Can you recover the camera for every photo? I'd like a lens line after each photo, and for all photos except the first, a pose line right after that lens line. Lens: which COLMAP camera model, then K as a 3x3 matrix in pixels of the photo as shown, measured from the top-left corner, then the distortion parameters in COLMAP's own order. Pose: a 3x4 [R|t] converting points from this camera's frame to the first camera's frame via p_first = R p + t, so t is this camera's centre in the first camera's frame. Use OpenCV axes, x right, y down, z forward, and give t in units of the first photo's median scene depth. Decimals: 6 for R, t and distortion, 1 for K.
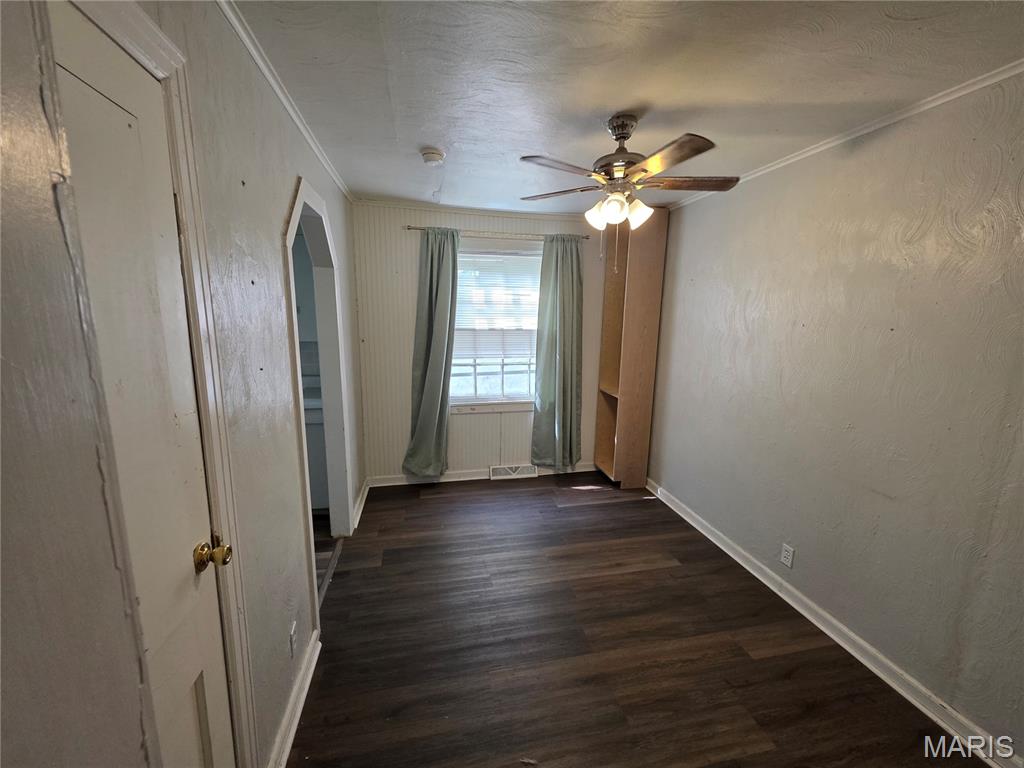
lens RADIAL K [[414.9, 0, 513.3], [0, 414.9, 383.9], [0, 0, 1]] dist [-0.002784, -0.000127]
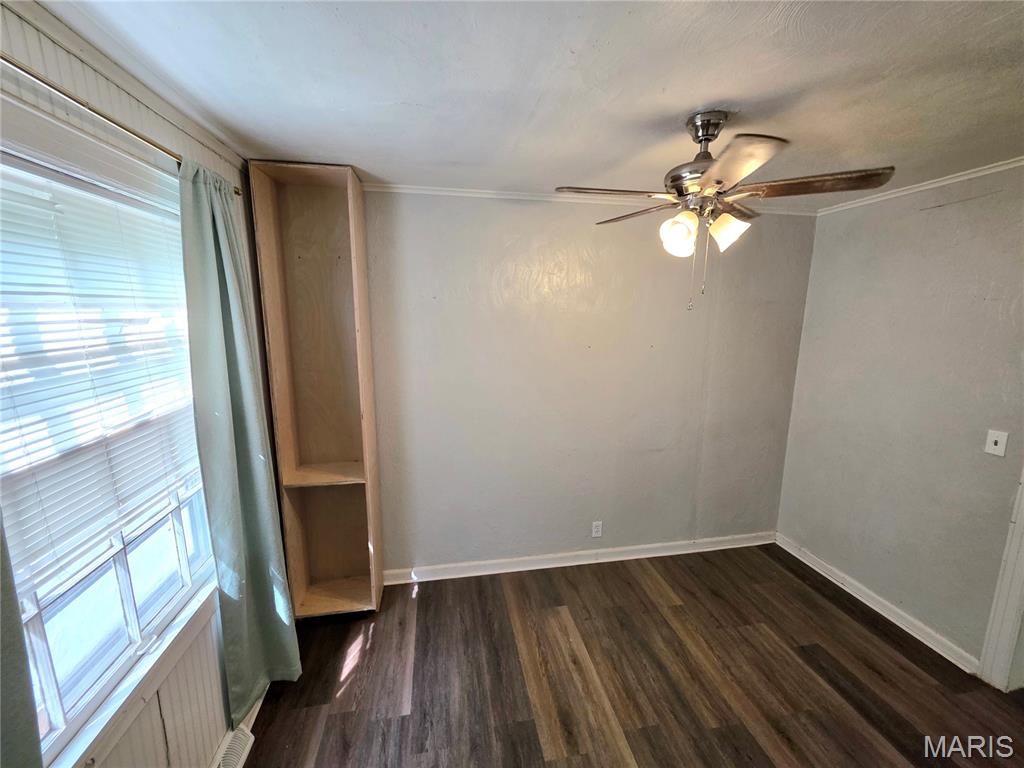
lens RADIAL K [[414.9, 0, 514.9], [0, 414.9, 383.4], [0, 0, 1]] dist [-0.002784, -0.000127]
pose [[0.025687, -0.191763, 0.981105, -0.503512], [0.167064, 0.968450, 0.184915, -0.294966], [-0.985611, 0.159158, 0.056913, 1.153345]]
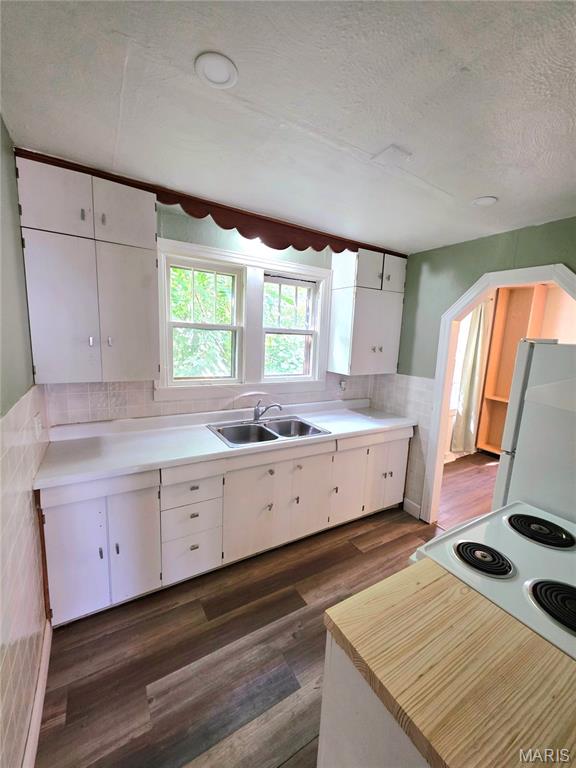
lens RADIAL K [[311.2, 0, 288.4], [0, 311.2, 382.9], [0, 0, 1]] dist [-0.002784, -0.000127]
pose [[0.942552, -0.018341, 0.333557, -1.498405], [0.022061, 0.999729, -0.007367, -0.088799], [-0.333332, 0.014302, 0.942701, 0.295208]]
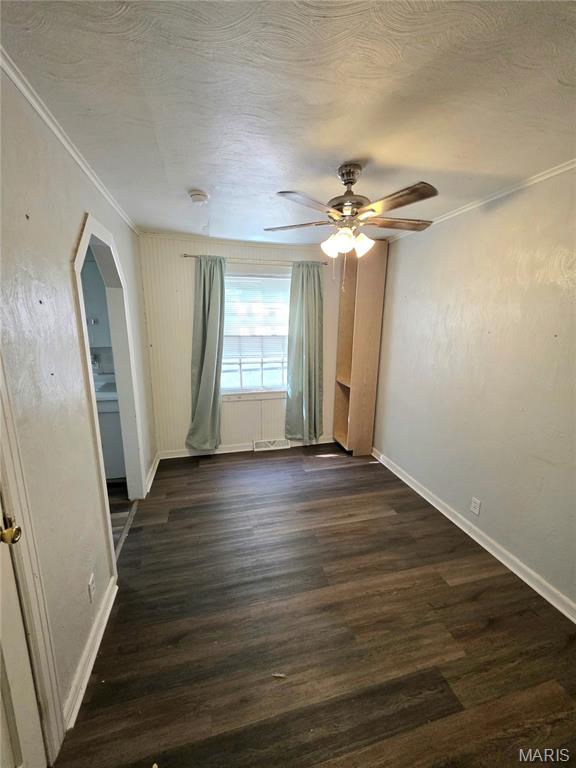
lens RADIAL K [[311.2, 0, 287.9], [0, 311.2, 385.2], [0, 0, 1]] dist [-0.002784, -0.000127]
pose [[0.999074, -0.013838, 0.040737, 0.024913], [0.012415, 0.999311, 0.034982, -0.016897], [-0.041193, -0.034444, 0.998557, 0.042657]]
